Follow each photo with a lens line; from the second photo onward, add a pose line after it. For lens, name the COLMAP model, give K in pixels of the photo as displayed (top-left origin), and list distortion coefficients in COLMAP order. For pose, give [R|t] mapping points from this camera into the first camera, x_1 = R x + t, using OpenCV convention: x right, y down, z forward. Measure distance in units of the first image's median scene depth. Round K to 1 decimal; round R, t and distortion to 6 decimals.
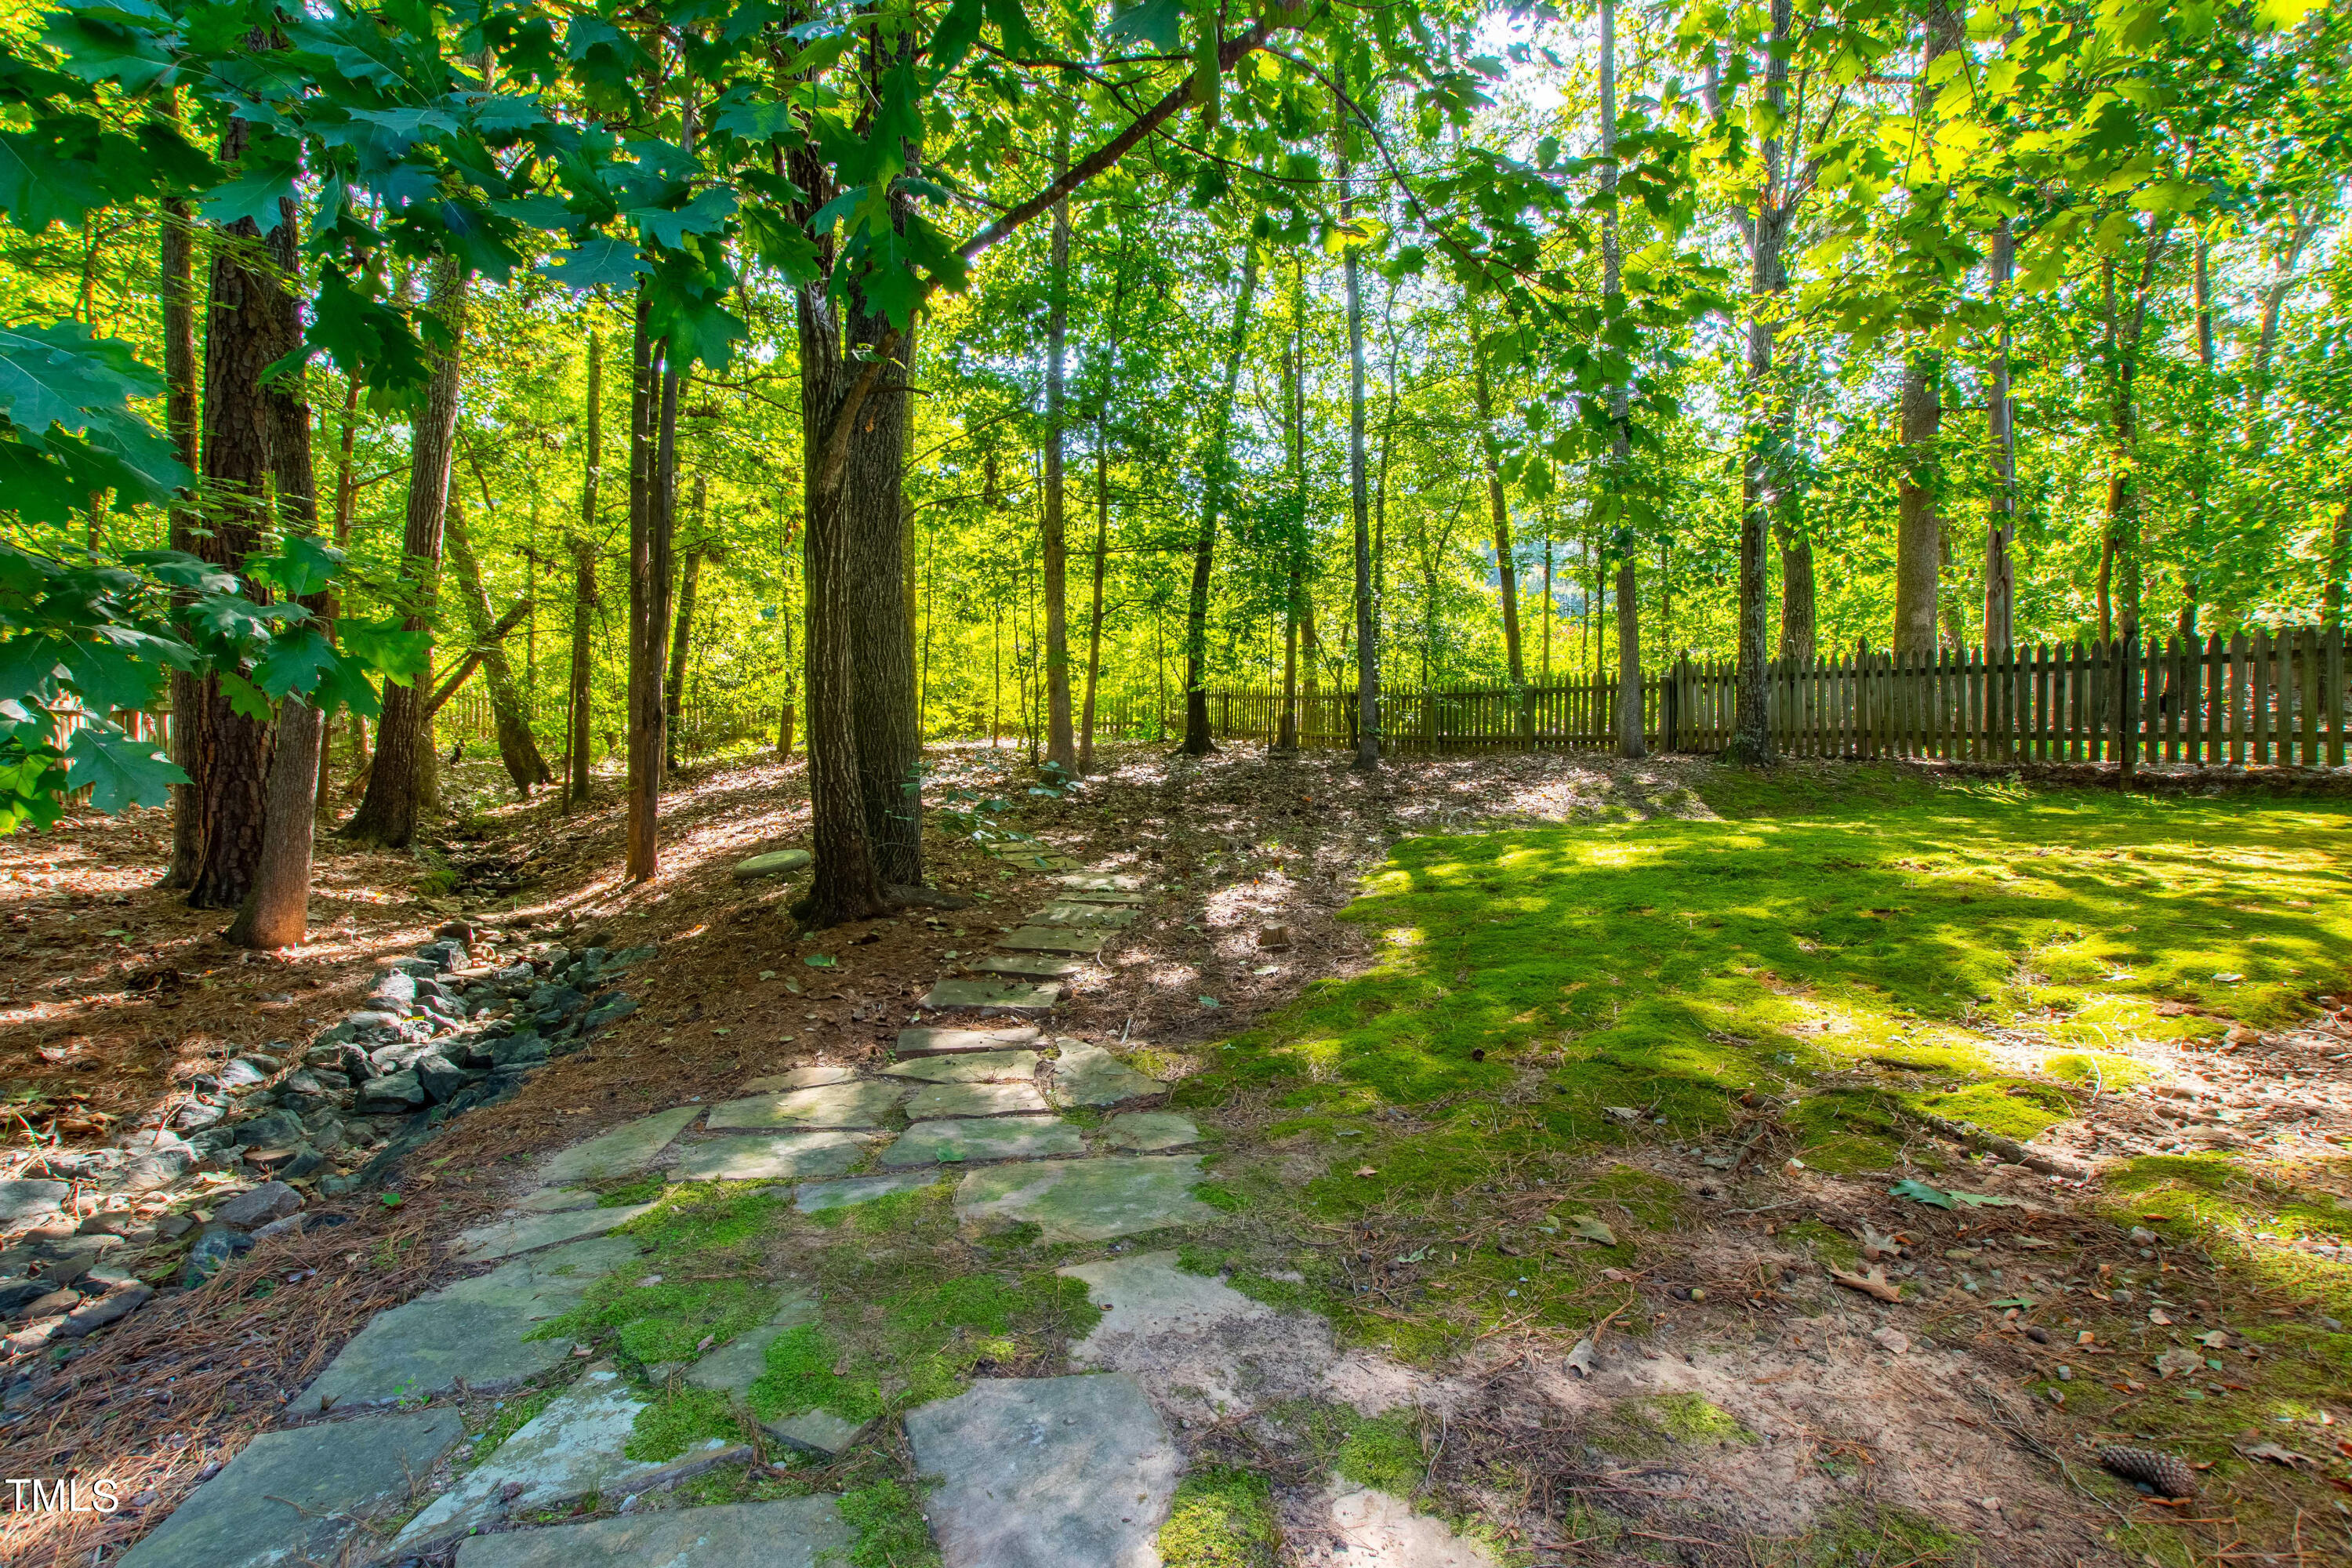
lens RADIAL K [[1017.3, 0, 1167.7], [0, 1017.3, 808.2], [0, 0, 1]] dist [0.002510, -0.000140]
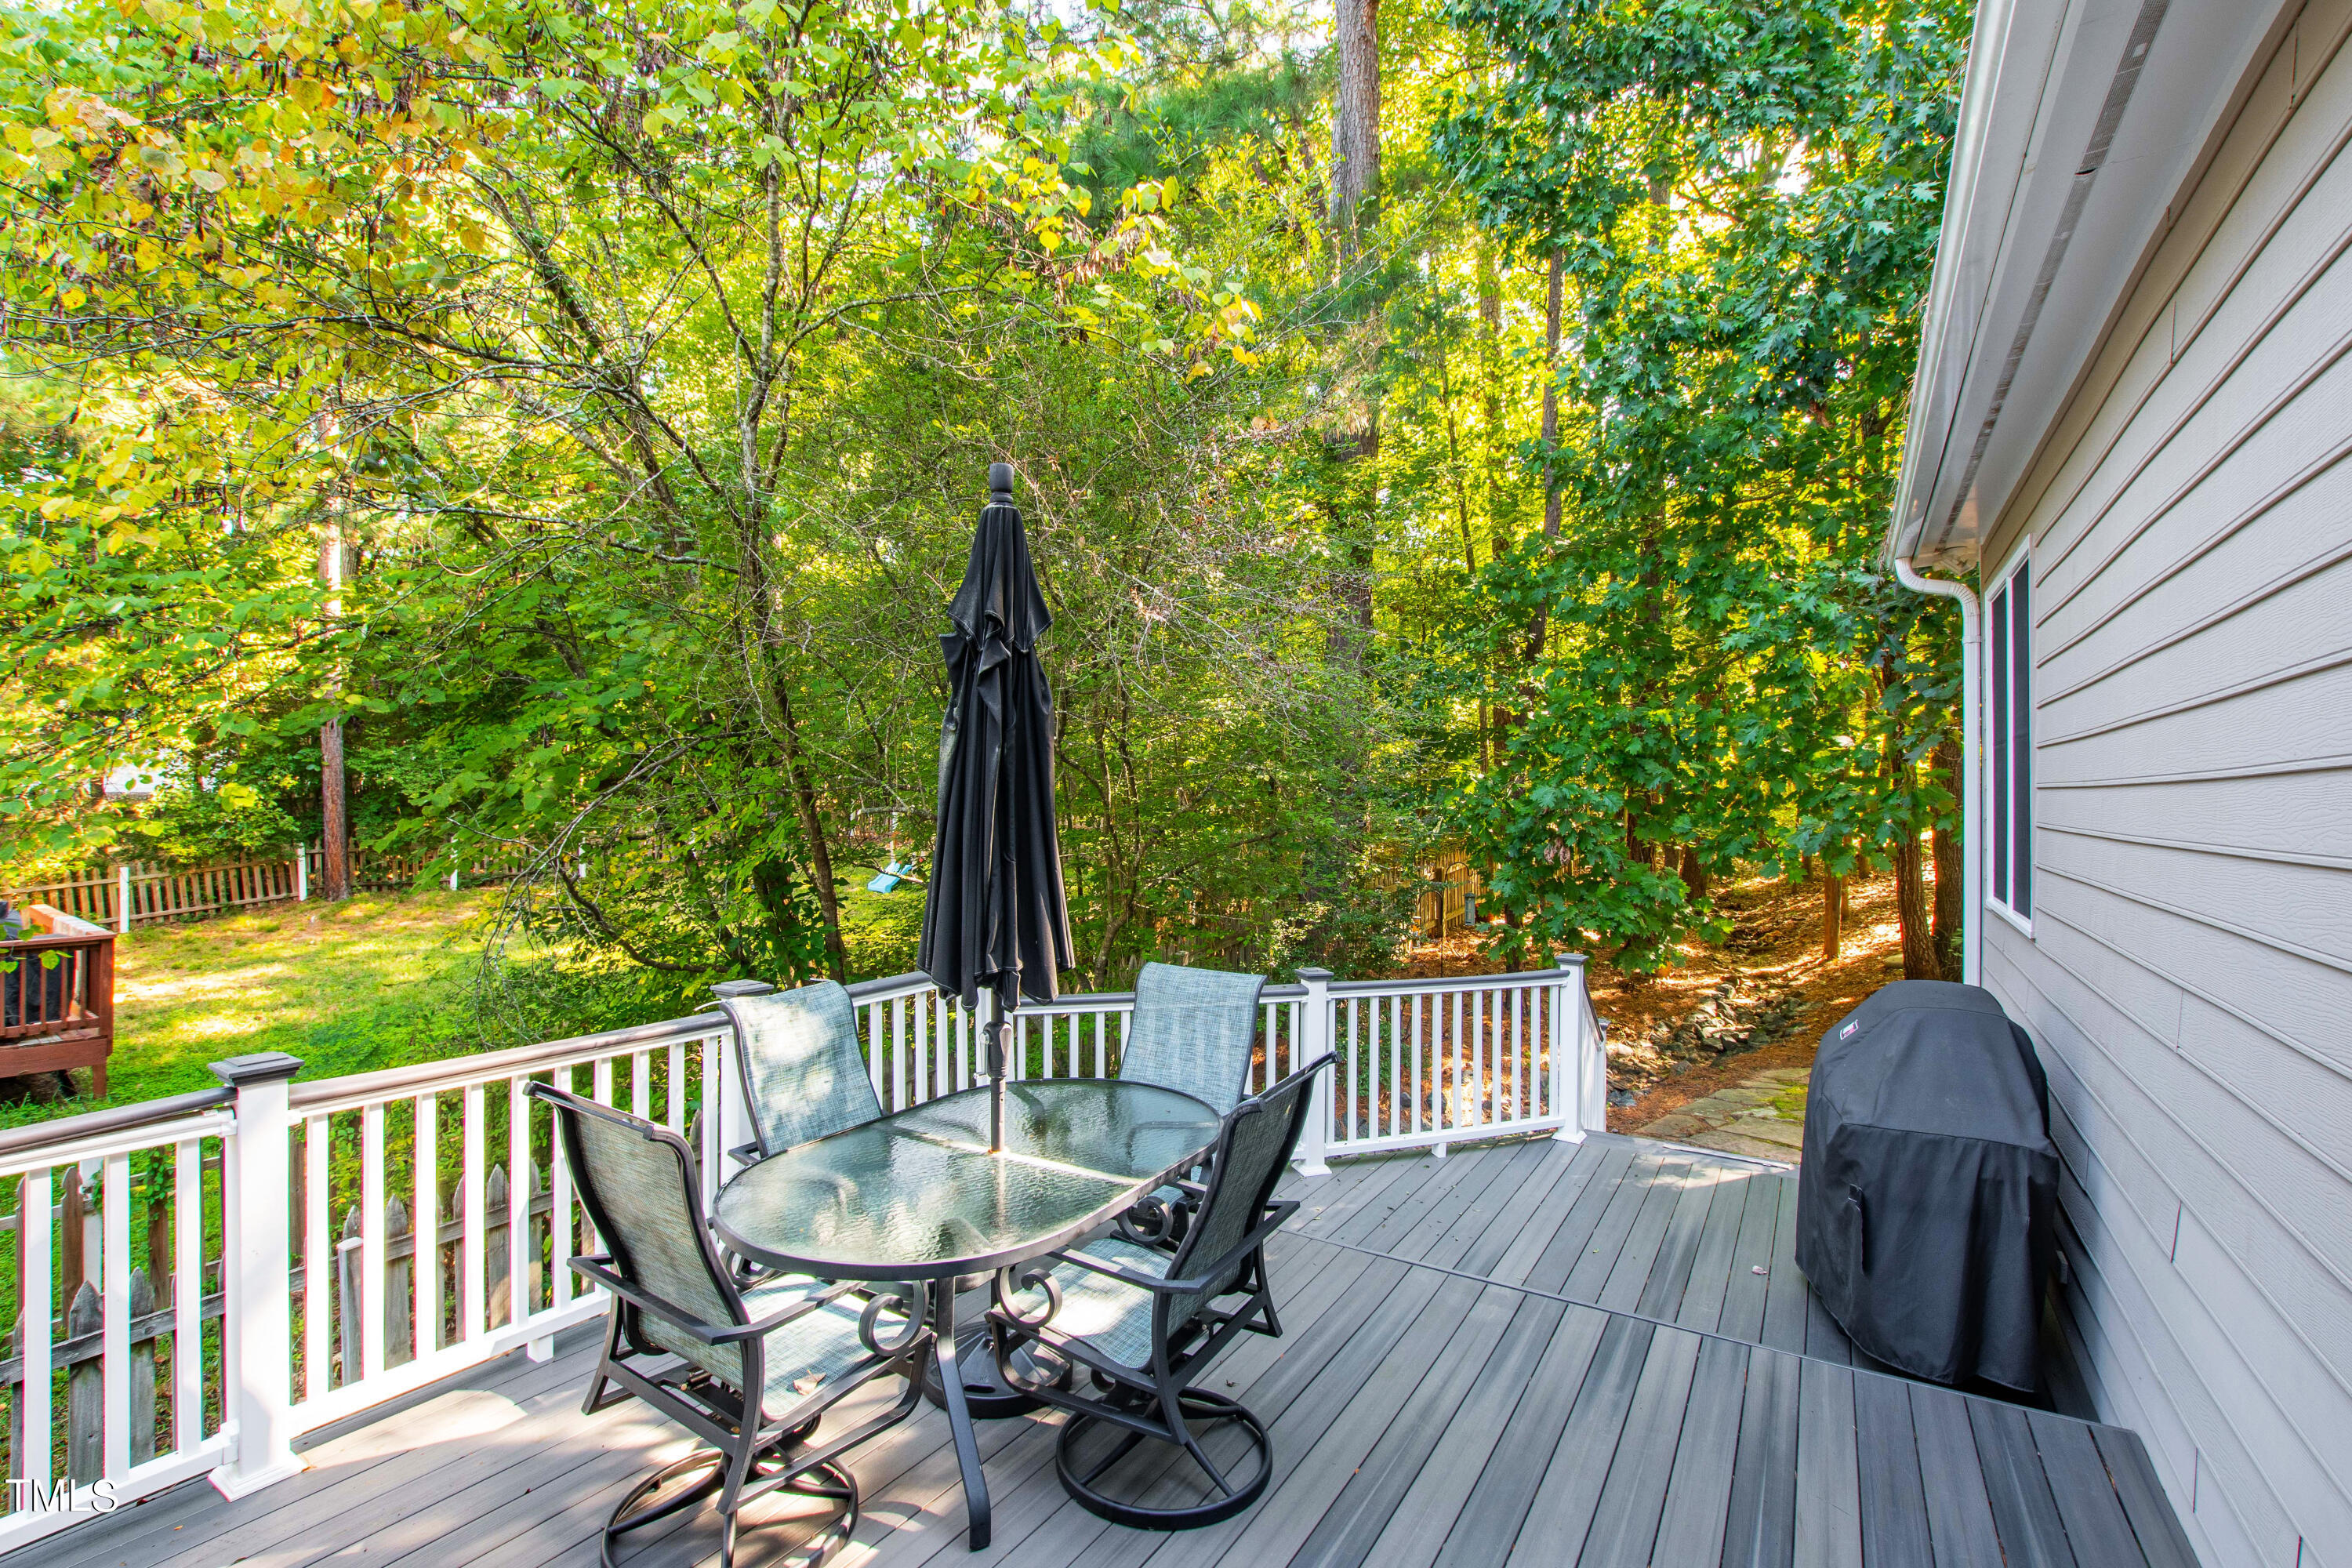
lens RADIAL K [[1017.3, 0, 1167.7], [0, 1017.3, 808.2], [0, 0, 1]] dist [0.002510, -0.000140]
pose [[0.450445, -0.018861, -0.892605, 0.687785], [0.003486, 0.999806, -0.019367, -0.204813], [0.892798, 0.005612, 0.450423, -1.027701]]
